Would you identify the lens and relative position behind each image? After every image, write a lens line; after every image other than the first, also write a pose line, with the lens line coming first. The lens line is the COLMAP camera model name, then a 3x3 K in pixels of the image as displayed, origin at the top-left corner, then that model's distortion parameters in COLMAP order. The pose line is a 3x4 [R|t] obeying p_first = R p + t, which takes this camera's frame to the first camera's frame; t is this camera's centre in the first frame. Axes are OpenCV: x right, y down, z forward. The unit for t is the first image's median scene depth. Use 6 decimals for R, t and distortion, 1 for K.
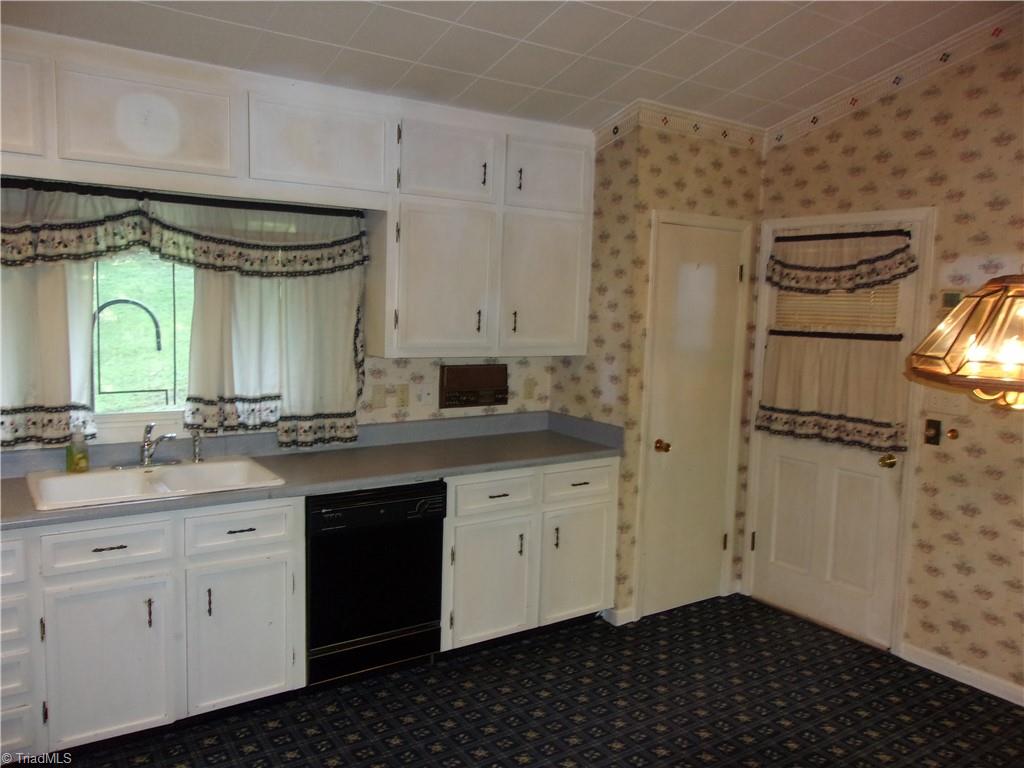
lens RADIAL K [[803.7, 0, 506.6], [0, 803.7, 383.2], [0, 0, 1]] dist [-0.015475, 0.040796]
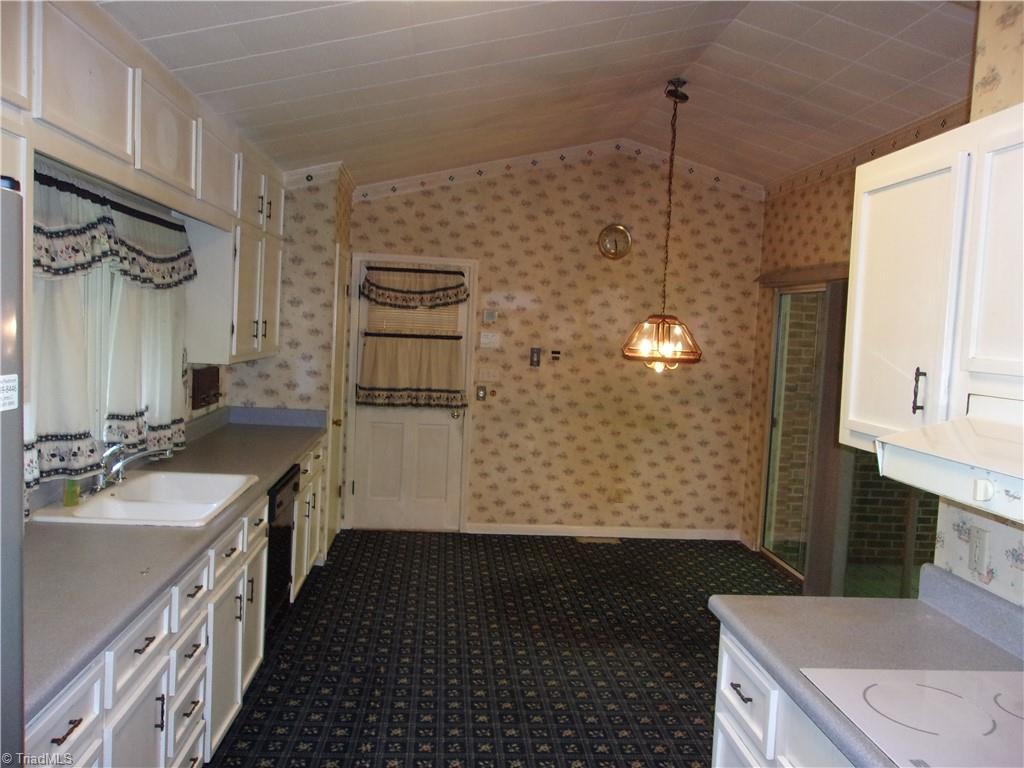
lens RADIAL K [[803.7, 0, 506.6], [0, 803.7, 383.2], [0, 0, 1]] dist [-0.015475, 0.040796]
pose [[0.491837, -0.066797, 0.868121, -0.850304], [0.053795, 0.997479, 0.046272, -0.033222], [-0.869024, 0.023942, 0.494191, 0.111126]]
